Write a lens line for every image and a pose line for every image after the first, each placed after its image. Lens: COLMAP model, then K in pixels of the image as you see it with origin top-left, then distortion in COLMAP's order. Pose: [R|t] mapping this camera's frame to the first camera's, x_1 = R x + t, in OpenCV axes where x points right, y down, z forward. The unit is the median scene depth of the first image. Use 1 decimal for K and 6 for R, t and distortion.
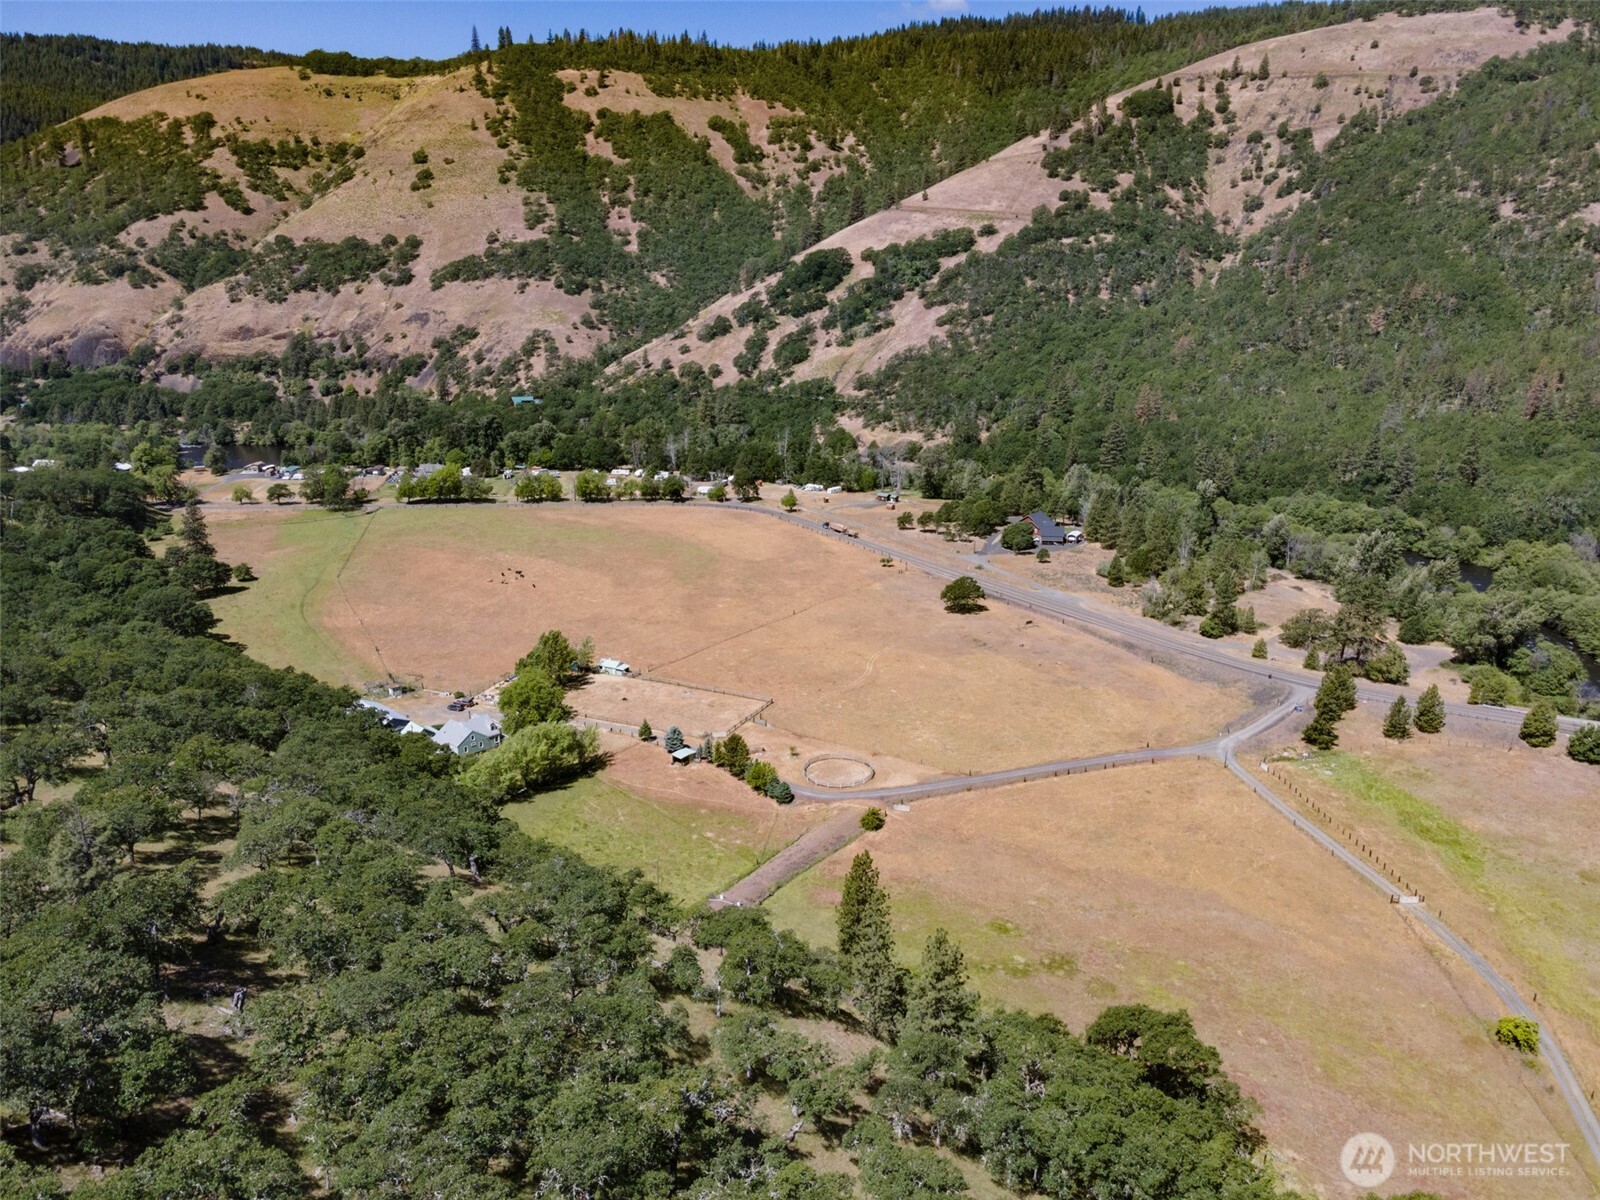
lens RADIAL K [[1172.7, 0, 800.0], [0, 1172.7, 600.0], [0, 0, 1]] dist [0.015832, 0.062382]
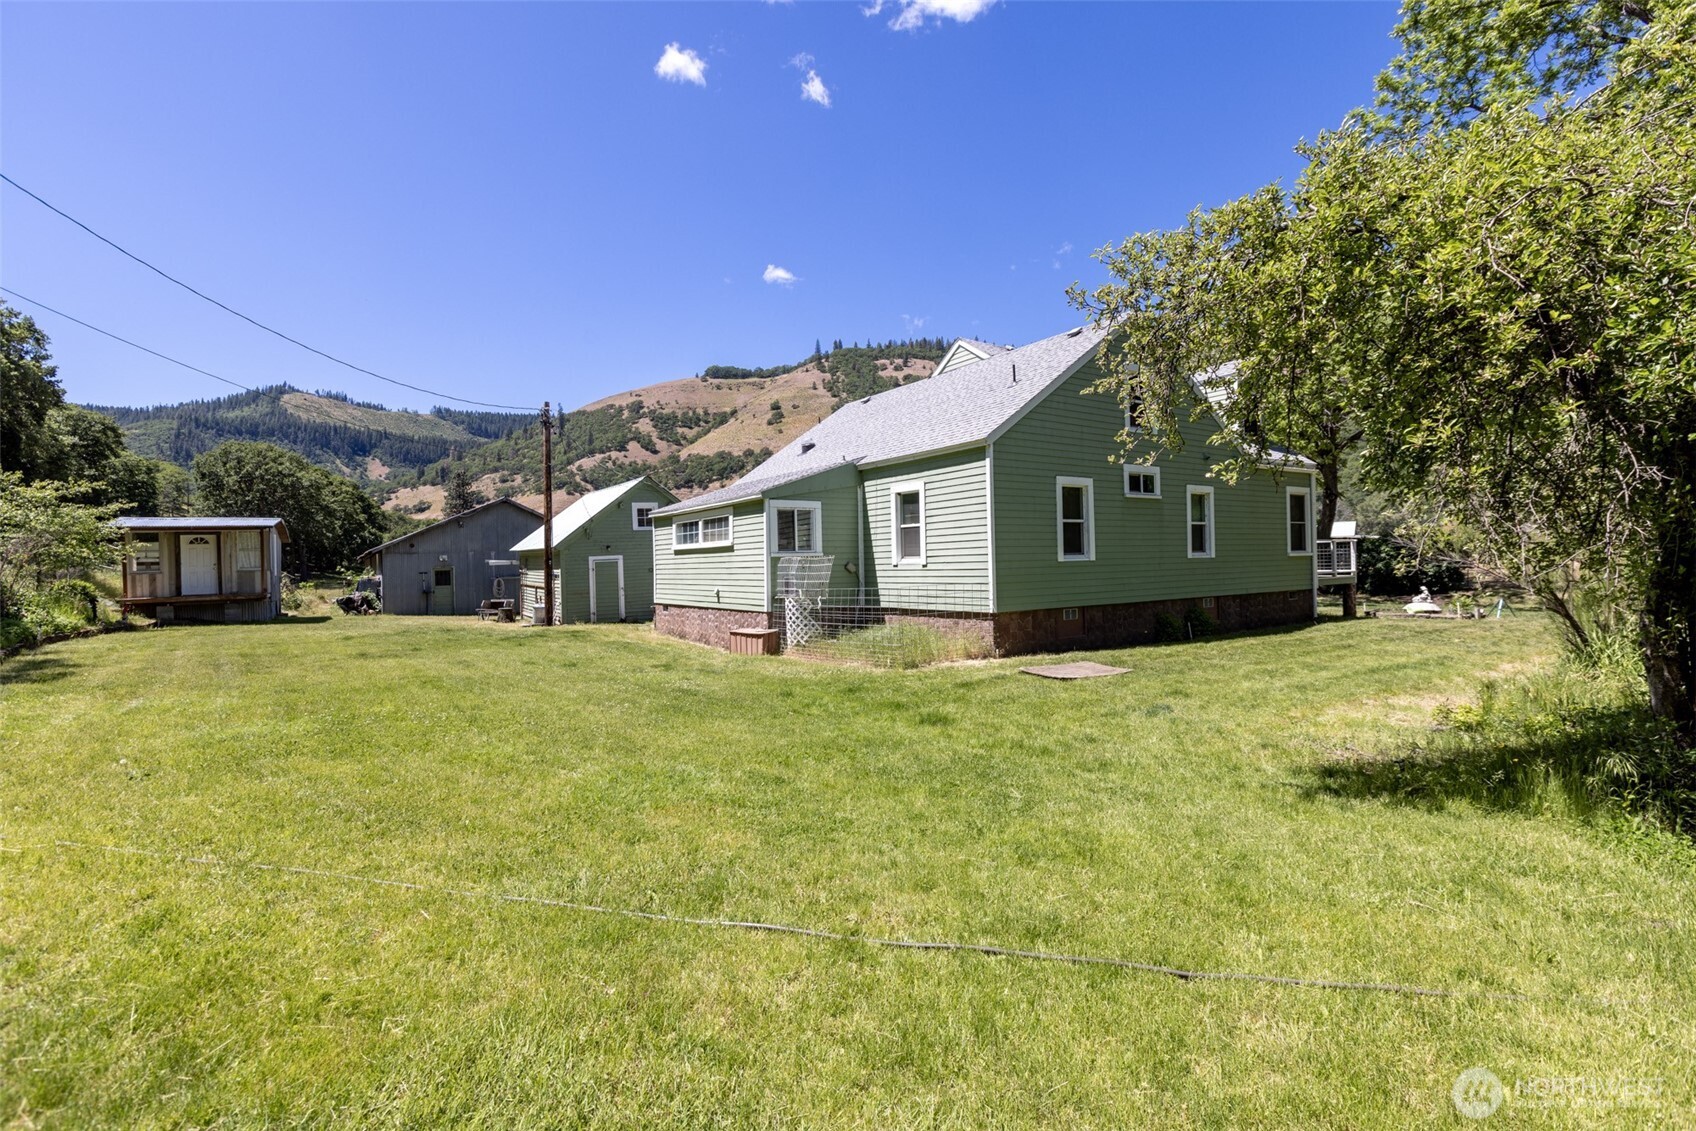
lens RADIAL K [[753.3, 0, 844.5], [0, 753.3, 567.7], [0, 0, 1]] dist [0.004128, 0.000431]
pose [[0.980175, -0.018682, -0.197252, -0.091429], [-0.037491, 0.960073, -0.277226, 0.046730], [0.194556, 0.279125, 0.940339, 0.301872]]
